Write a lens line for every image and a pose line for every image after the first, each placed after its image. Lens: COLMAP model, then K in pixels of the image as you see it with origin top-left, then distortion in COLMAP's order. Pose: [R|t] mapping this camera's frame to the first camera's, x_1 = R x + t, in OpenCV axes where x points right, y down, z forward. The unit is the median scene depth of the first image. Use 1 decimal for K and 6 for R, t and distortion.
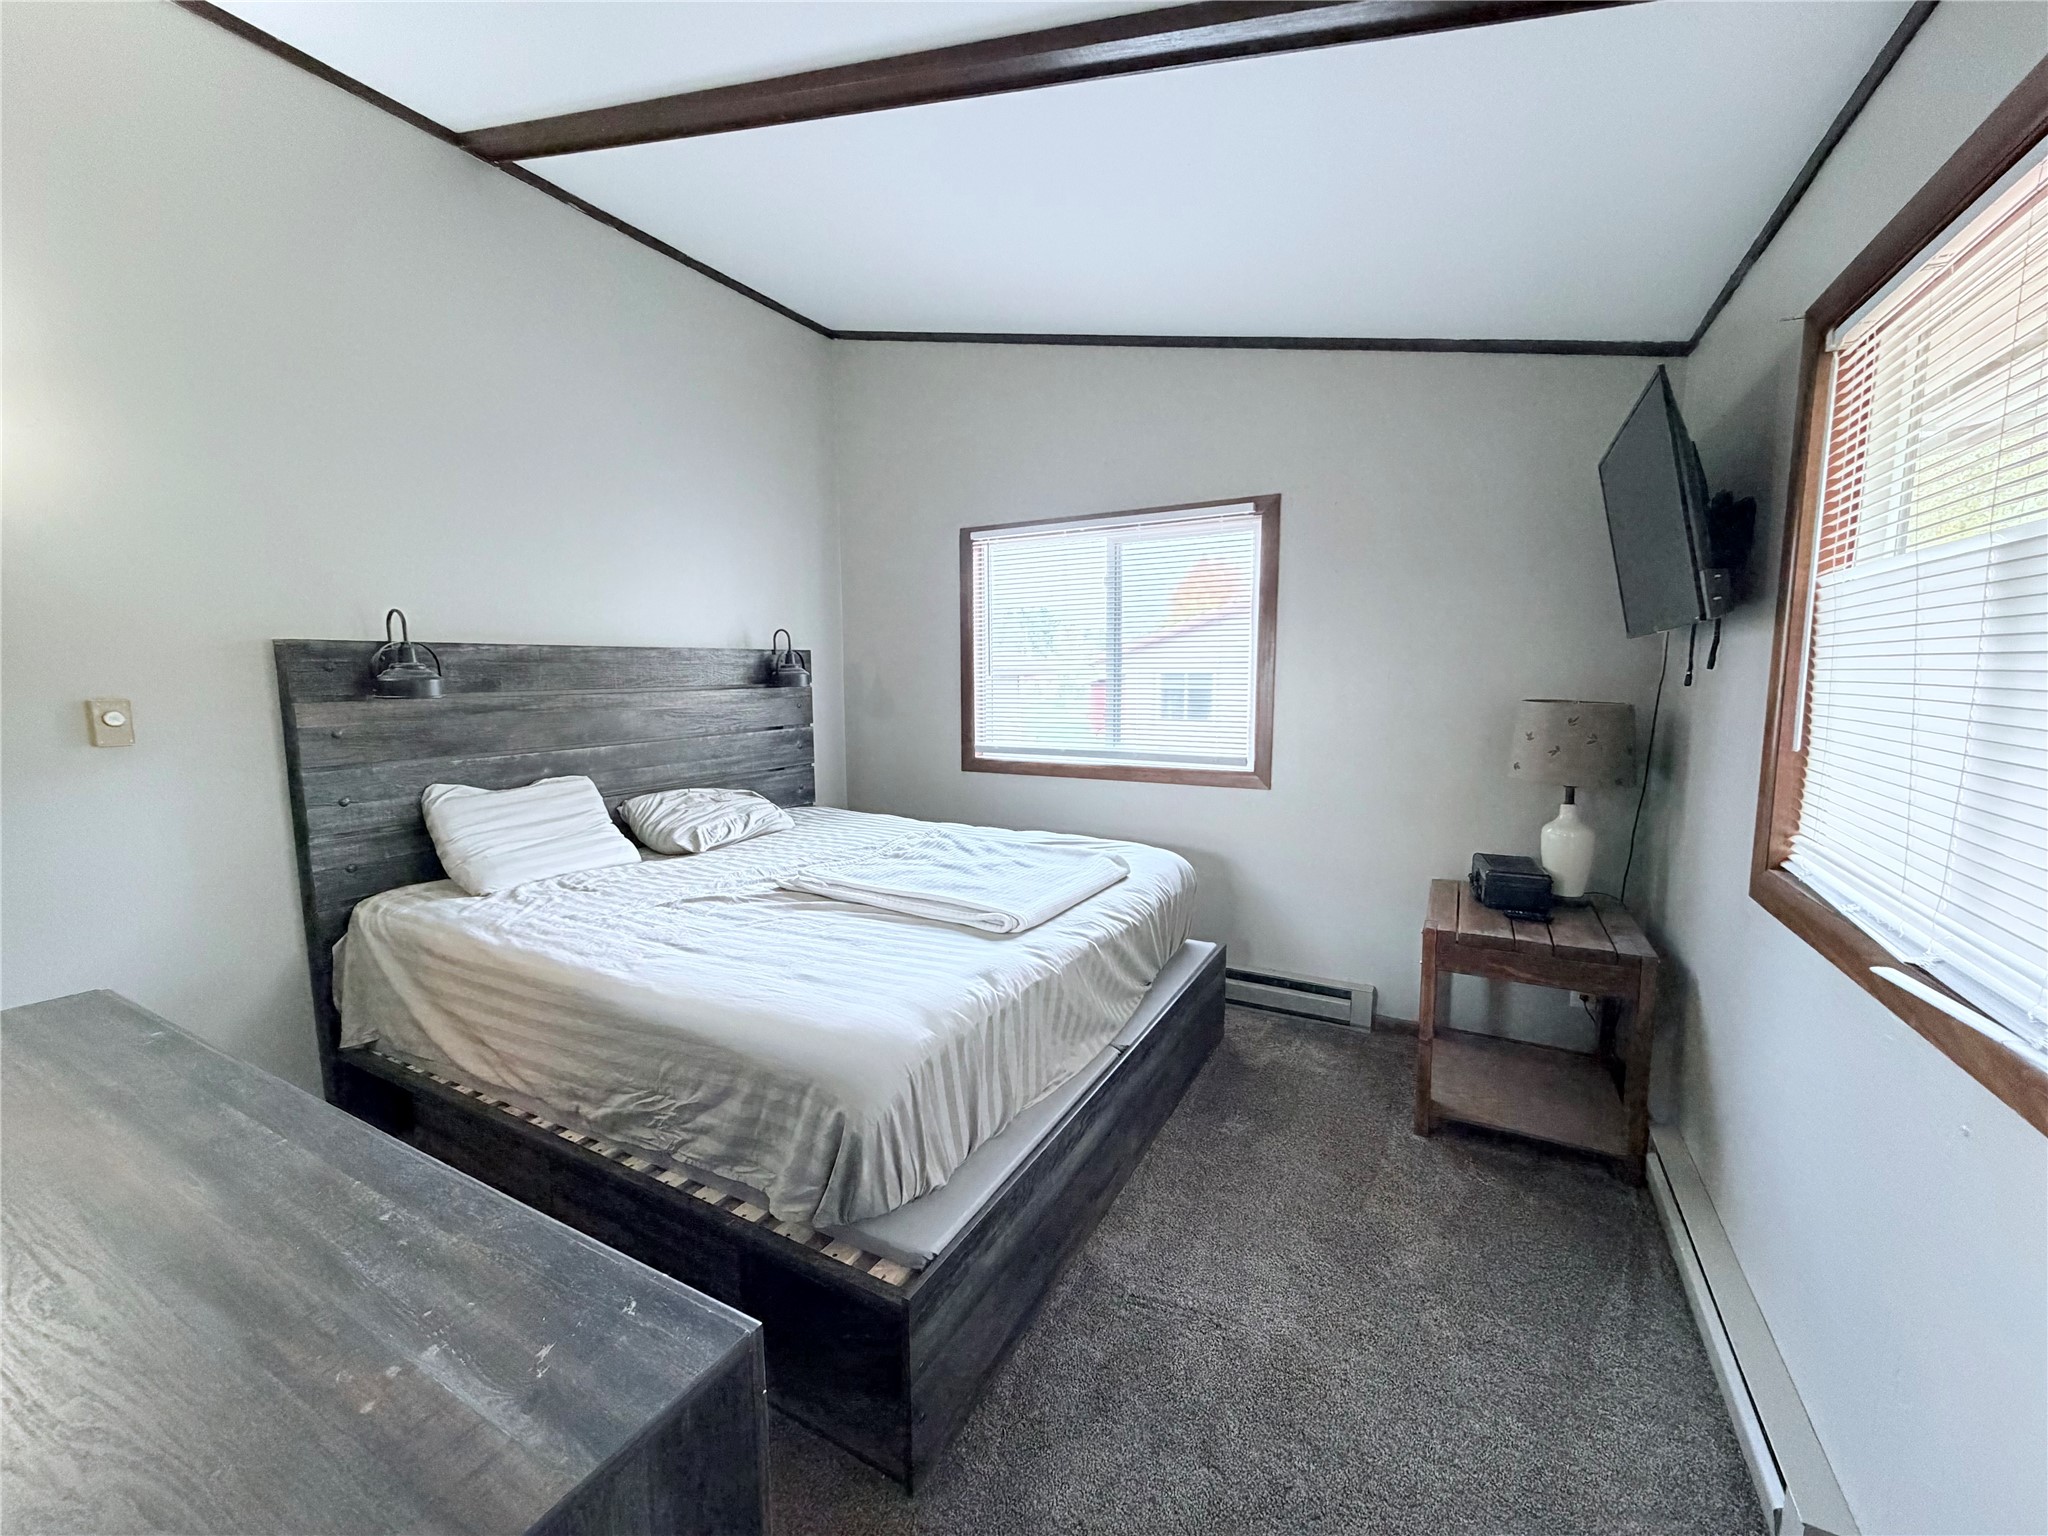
lens RADIAL K [[842.1, 0, 1016.0], [0, 842.1, 773.2], [0, 0, 1]] dist [-0.004076, -0.000242]
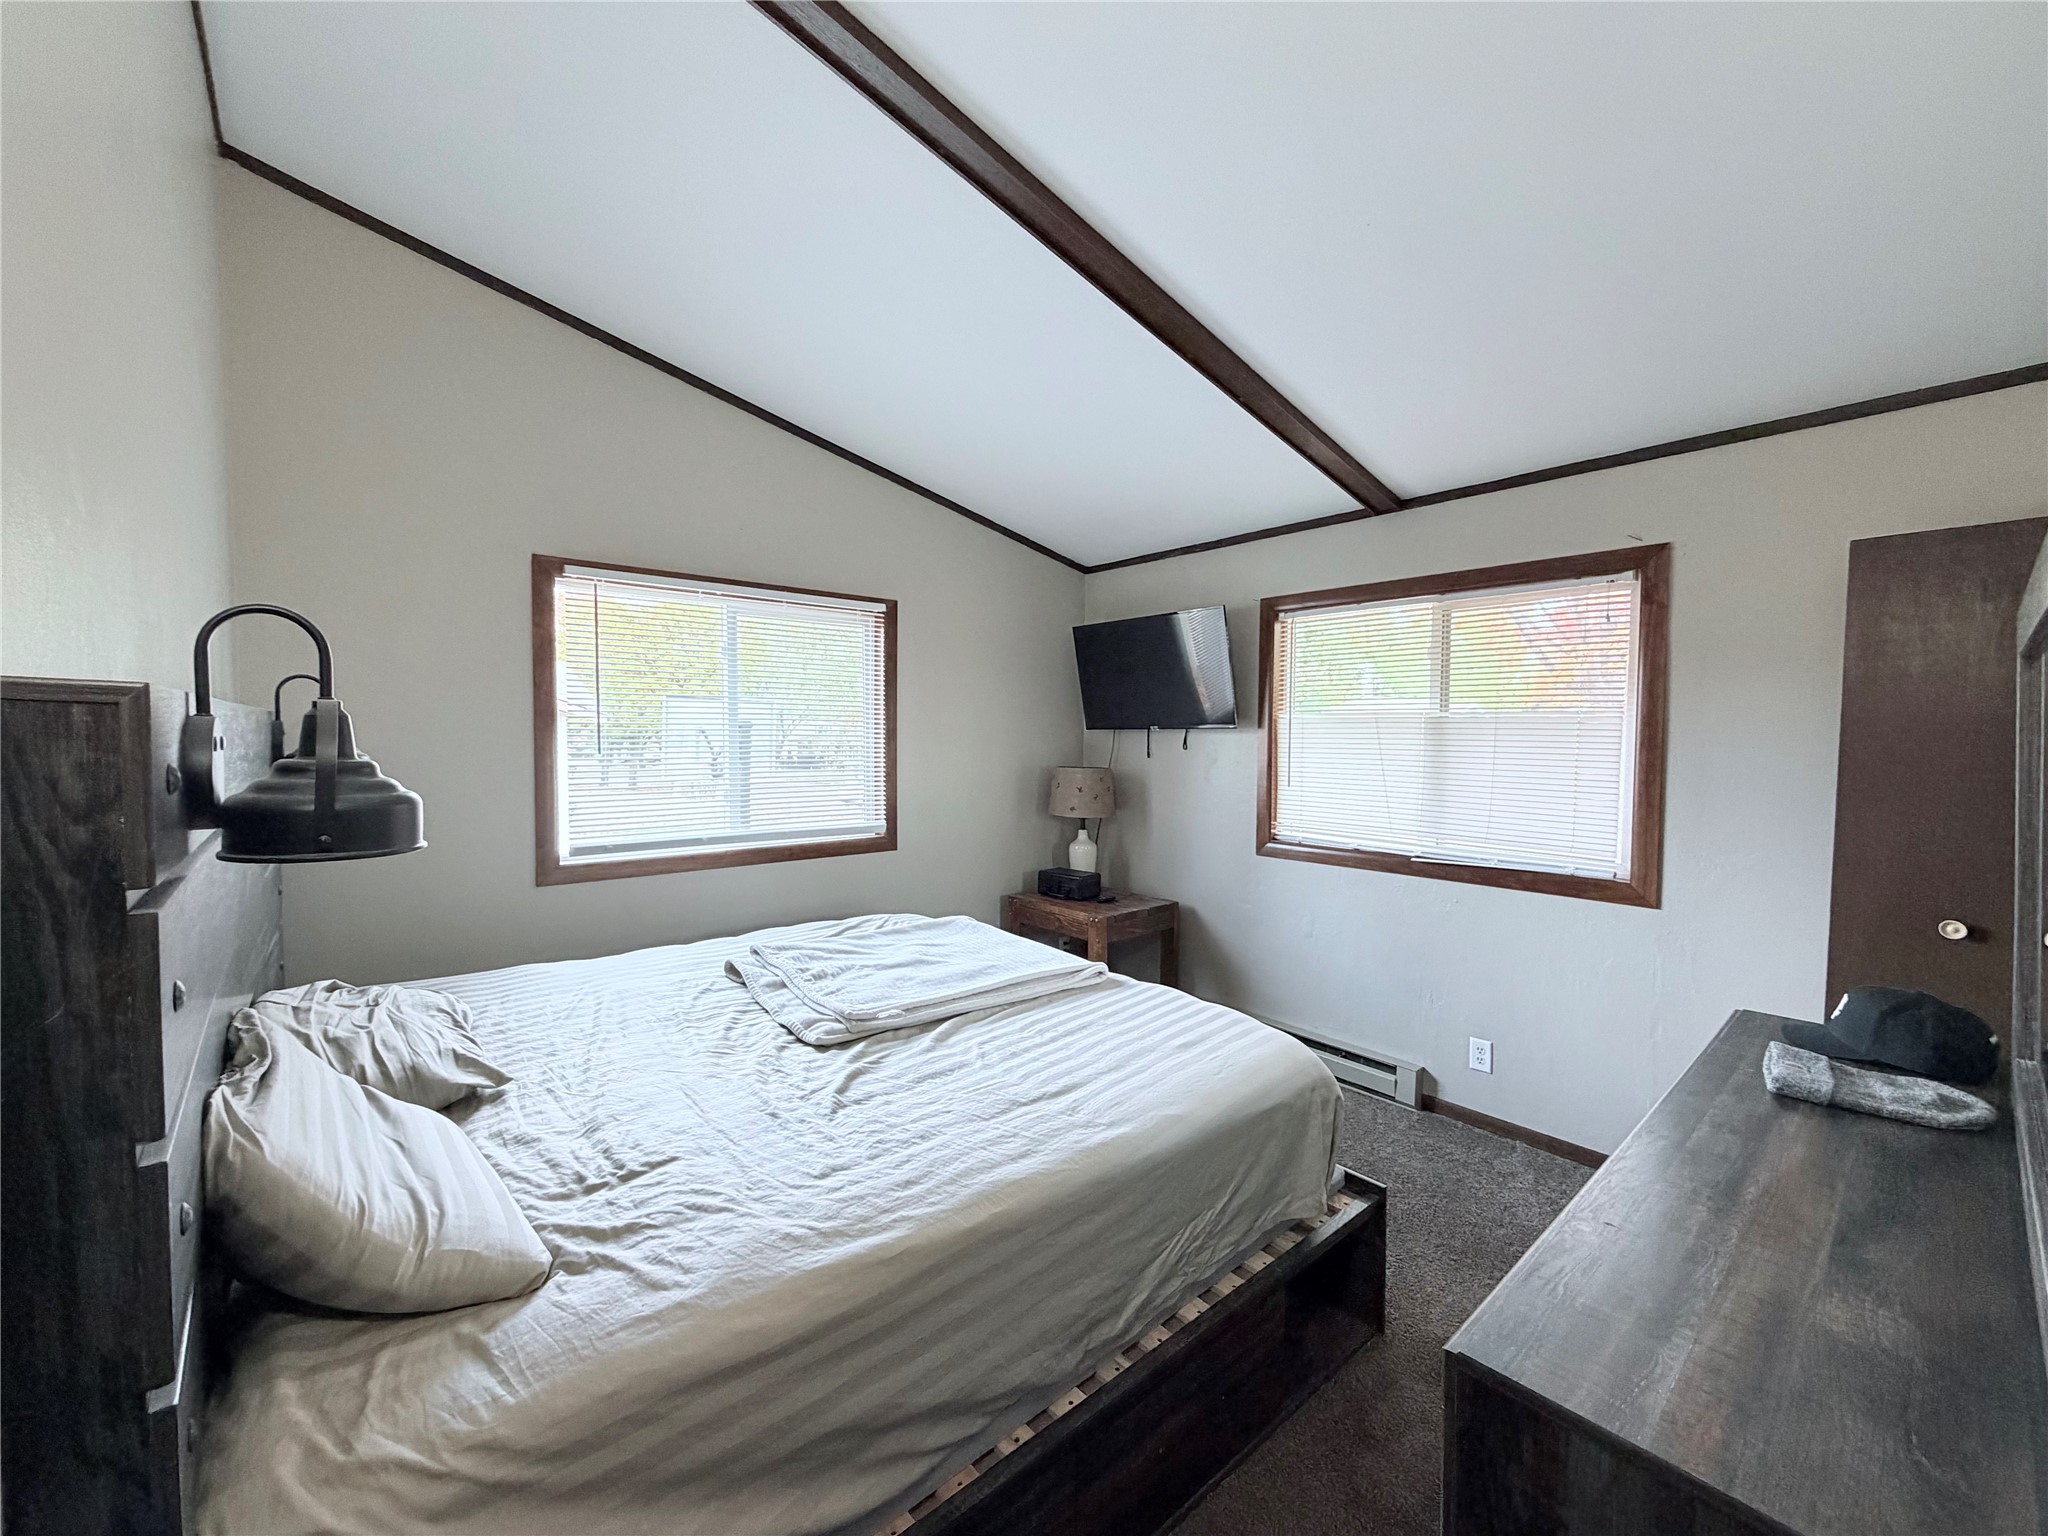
lens RADIAL K [[842.1, 0, 1024.2], [0, 842.1, 759.7], [0, 0, 1]] dist [-0.004076, -0.000242]
pose [[0.323218, -0.023315, 0.946037, -1.073480], [0.103983, 0.994518, -0.011016, -0.105841], [-0.940594, 0.101932, 0.323871, 0.652750]]
